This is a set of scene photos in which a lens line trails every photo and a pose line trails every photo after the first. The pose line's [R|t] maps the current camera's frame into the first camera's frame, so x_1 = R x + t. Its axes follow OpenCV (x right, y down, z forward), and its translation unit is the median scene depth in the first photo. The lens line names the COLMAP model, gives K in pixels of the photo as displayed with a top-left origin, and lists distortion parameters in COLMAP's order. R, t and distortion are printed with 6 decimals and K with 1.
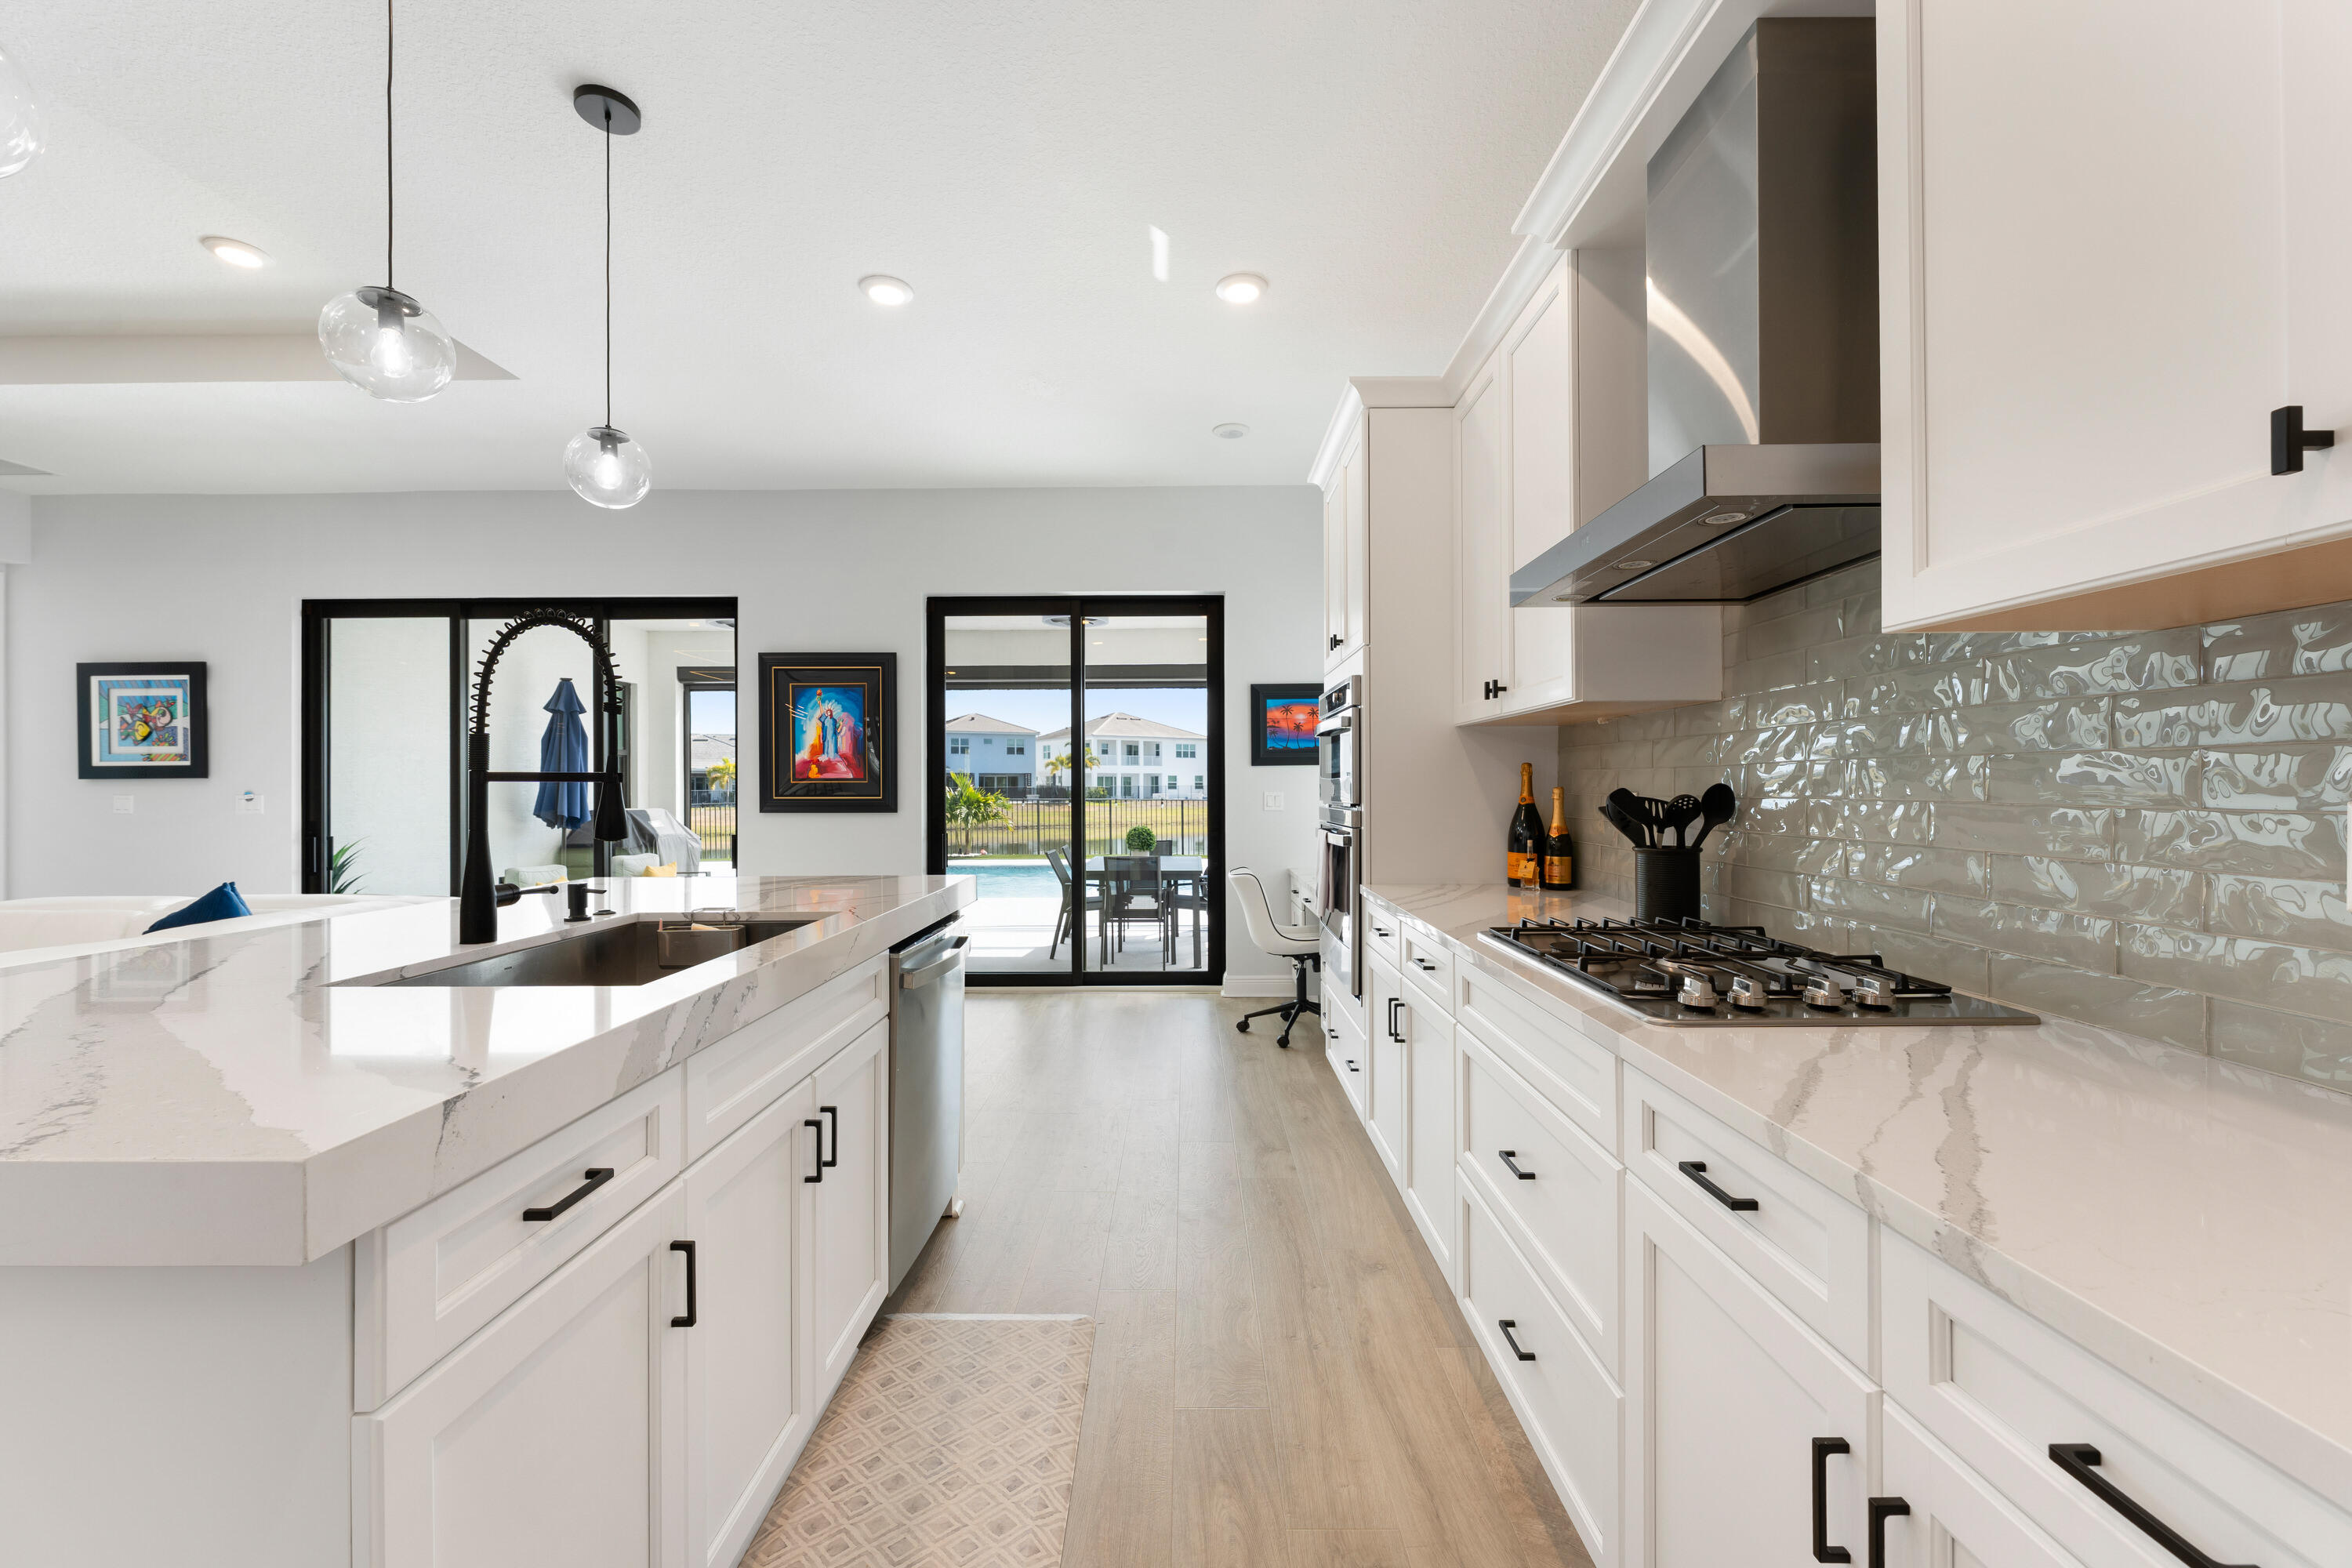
lens RADIAL K [[928.1, 0, 1179.0], [0, 928.1, 781.2], [0, 0, 1]] dist [-0.000611, -0.000040]
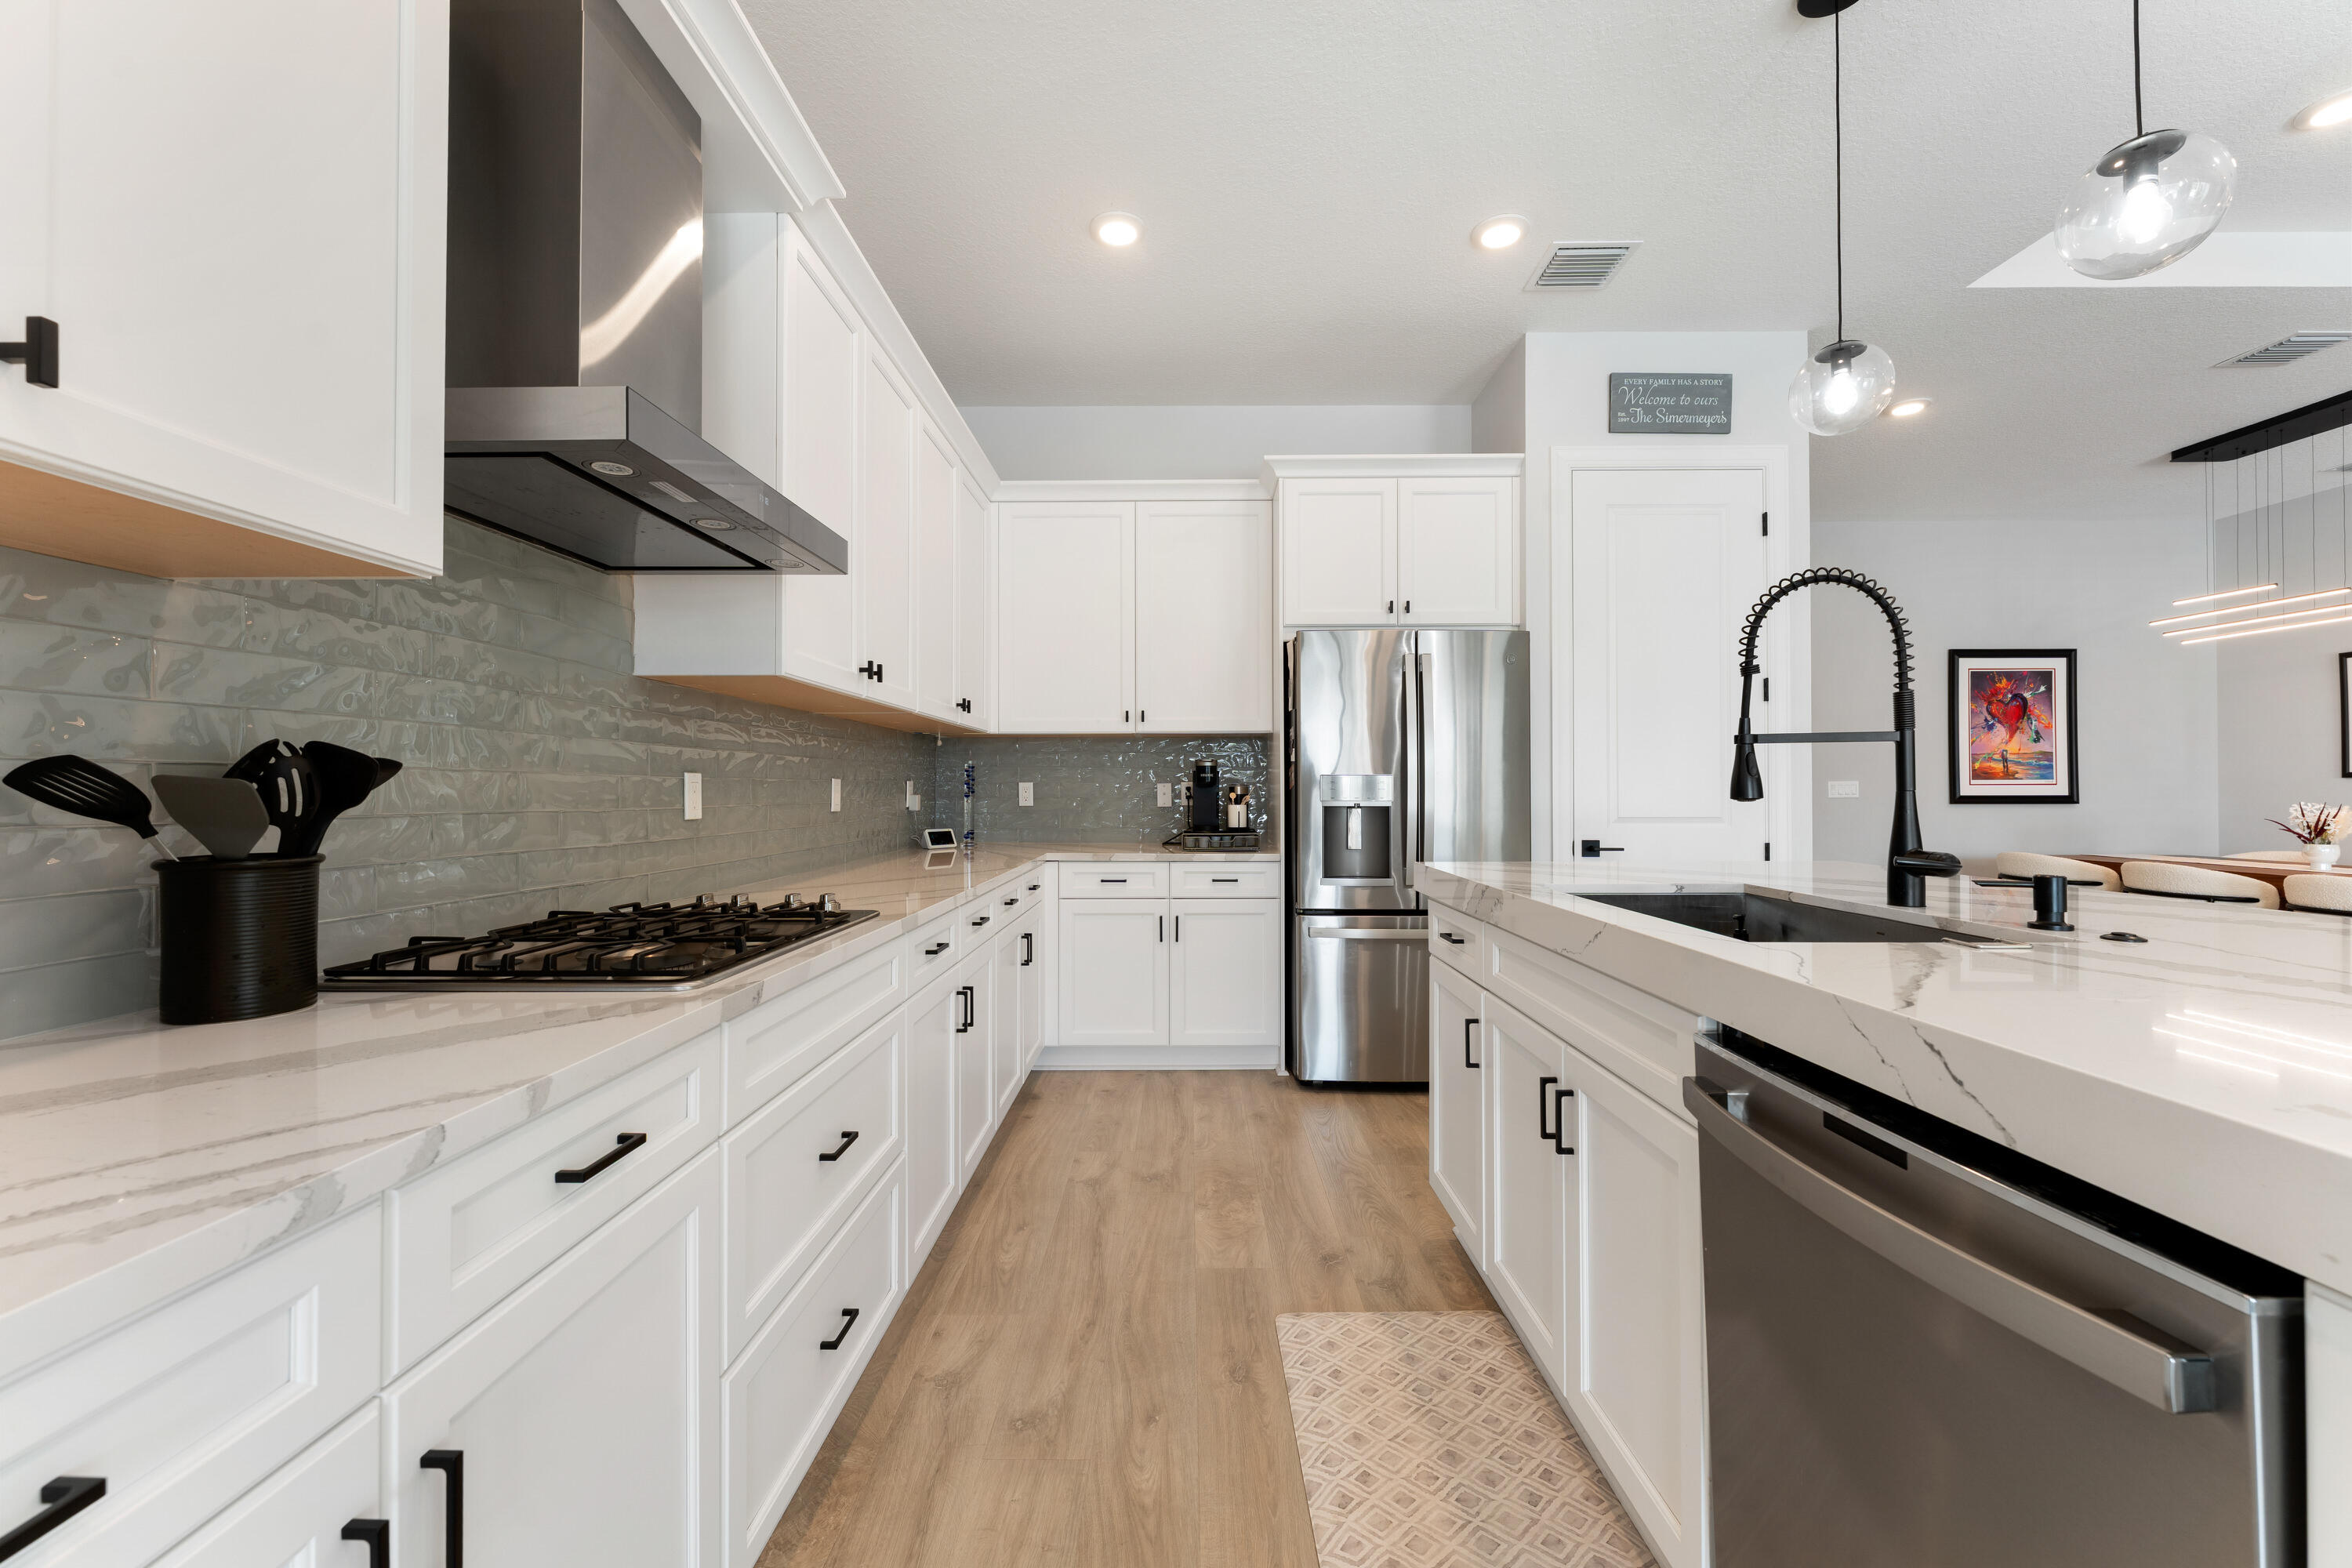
lens RADIAL K [[937.3, 0, 1191.9], [0, 937.3, 783.5], [0, 0, 1]] dist [-0.000731, -0.000920]
pose [[-0.999934, 0.006583, -0.009455, 0.001376], [0.006708, 0.999890, -0.013251, 0.015295], [0.009367, -0.013313, -0.999868, 0.573268]]
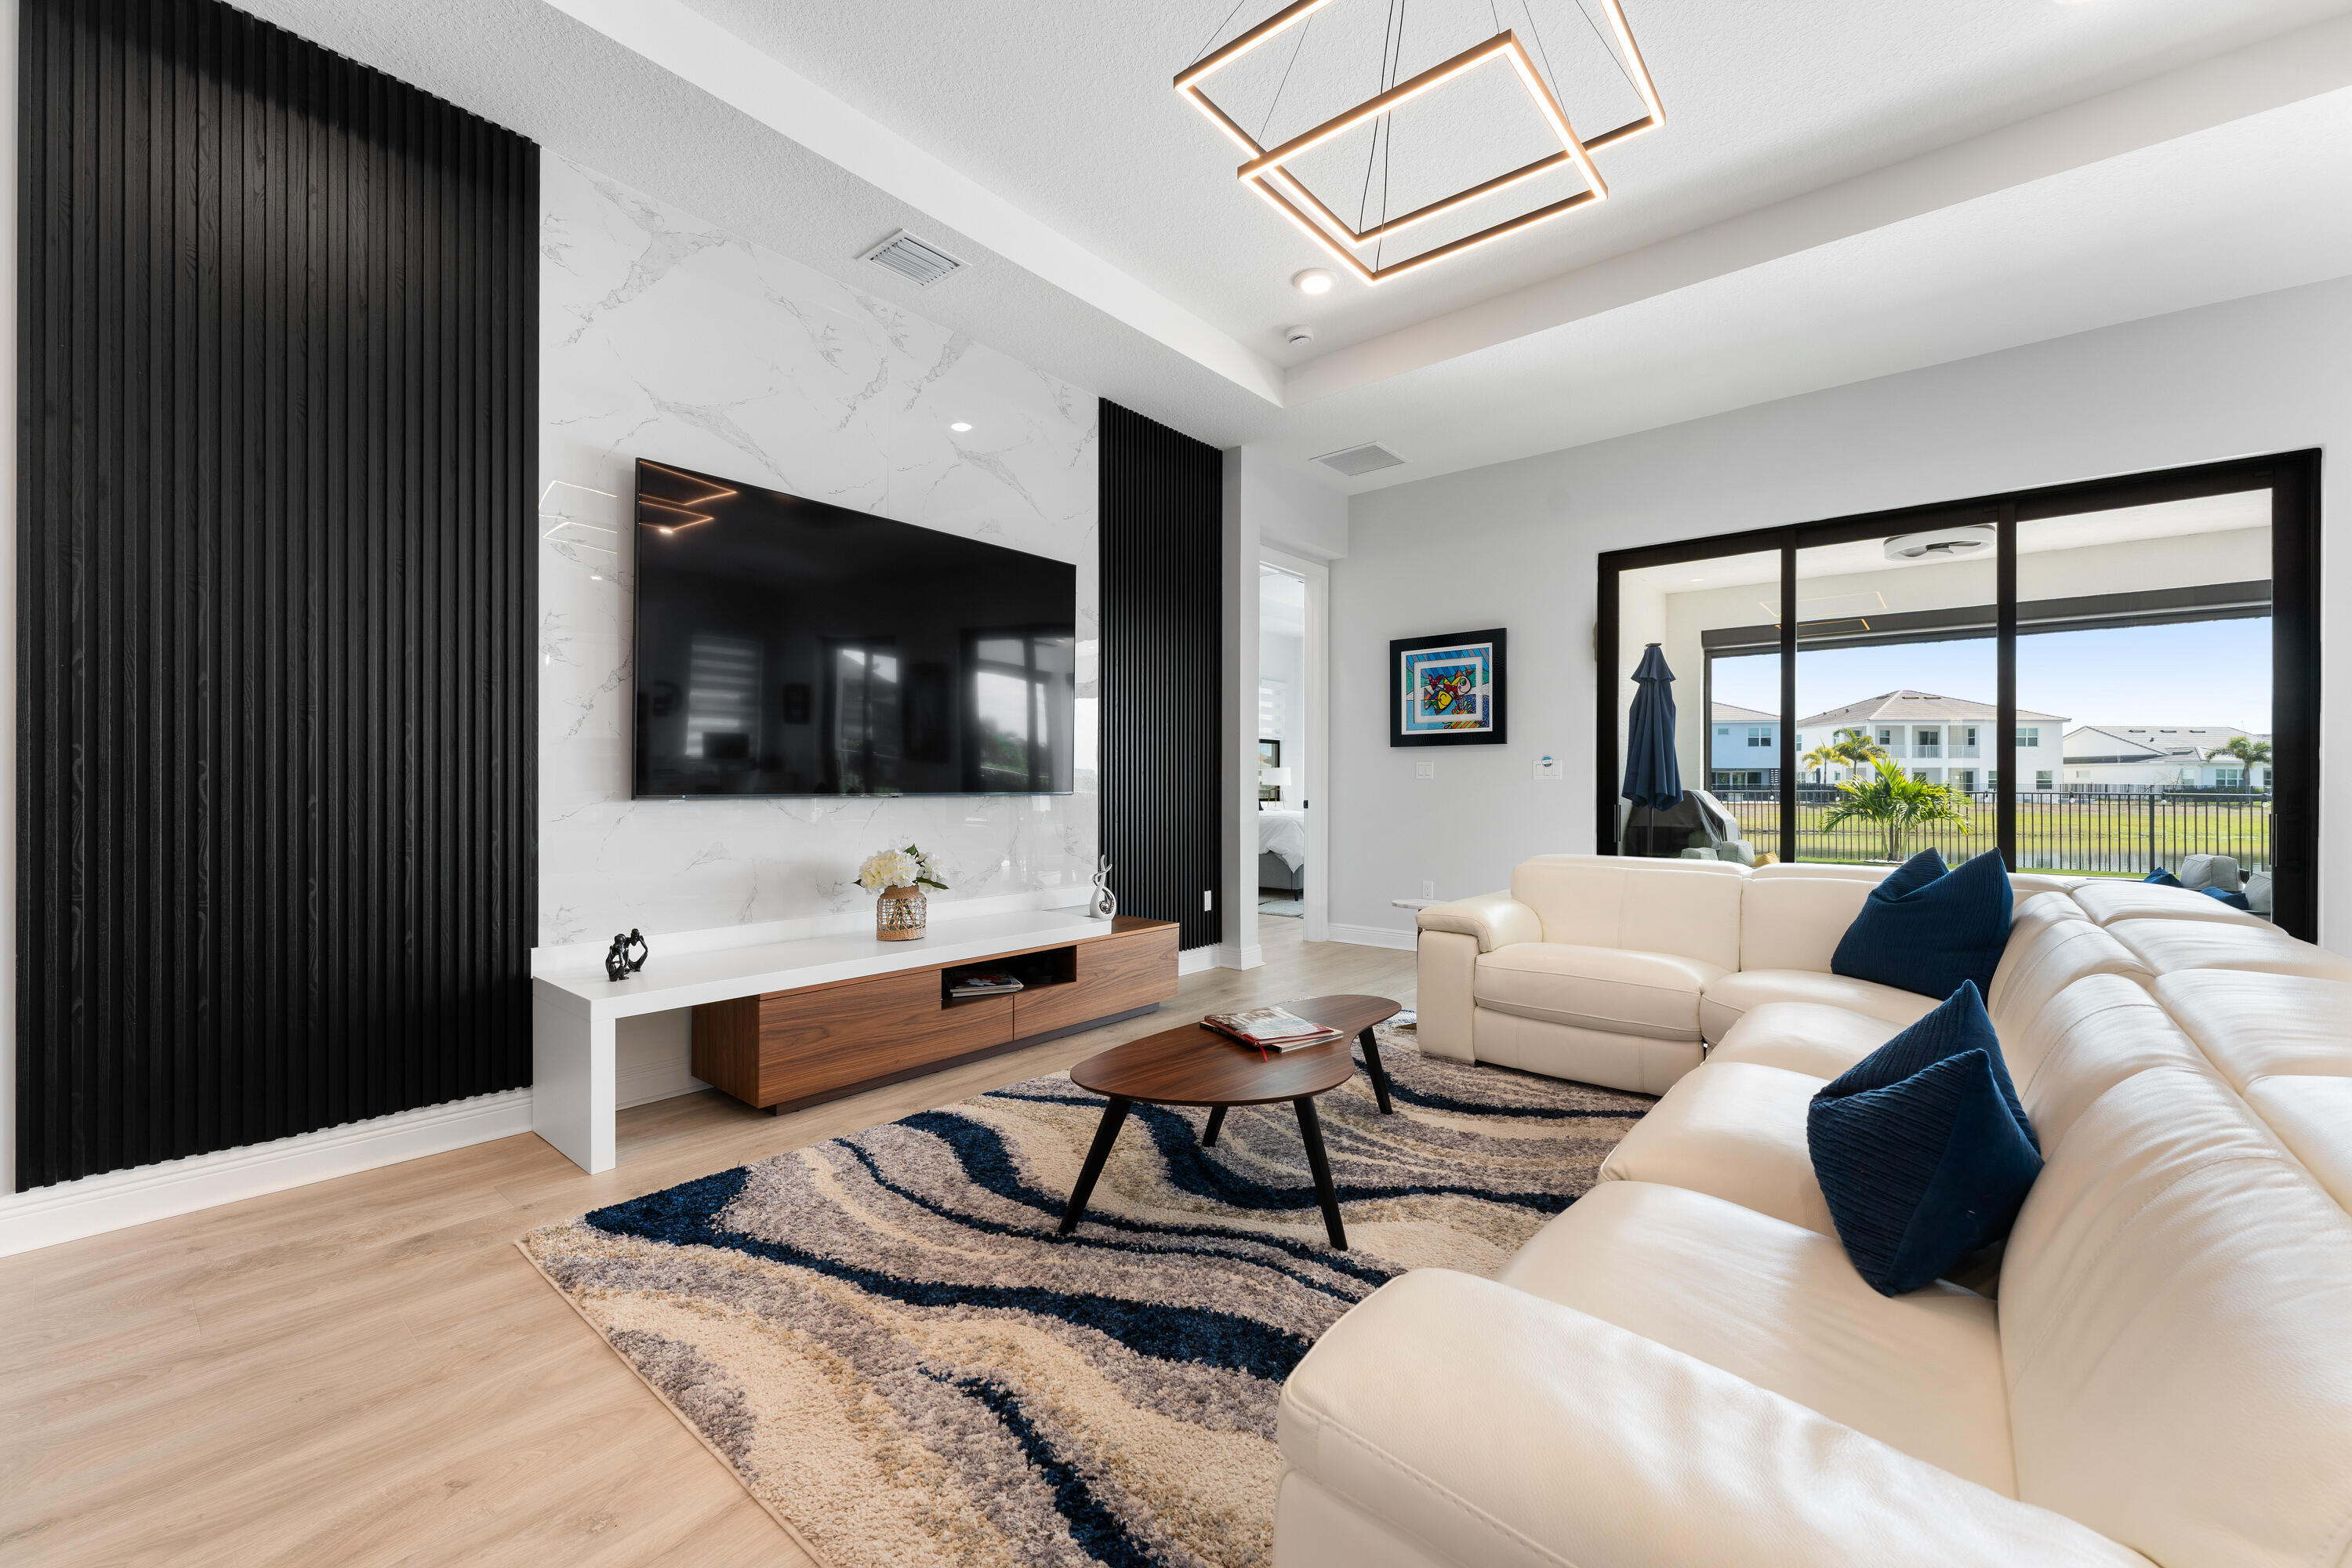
lens RADIAL K [[937.3, 0, 1176.5], [0, 937.3, 785.9], [0, 0, 1]] dist [-0.000731, -0.000920]
pose [[0.768416, 0.006937, -0.639913, -0.671546], [-0.002358, 0.999965, 0.008009, 0.034847], [0.639946, -0.004646, 0.768405, -0.008606]]
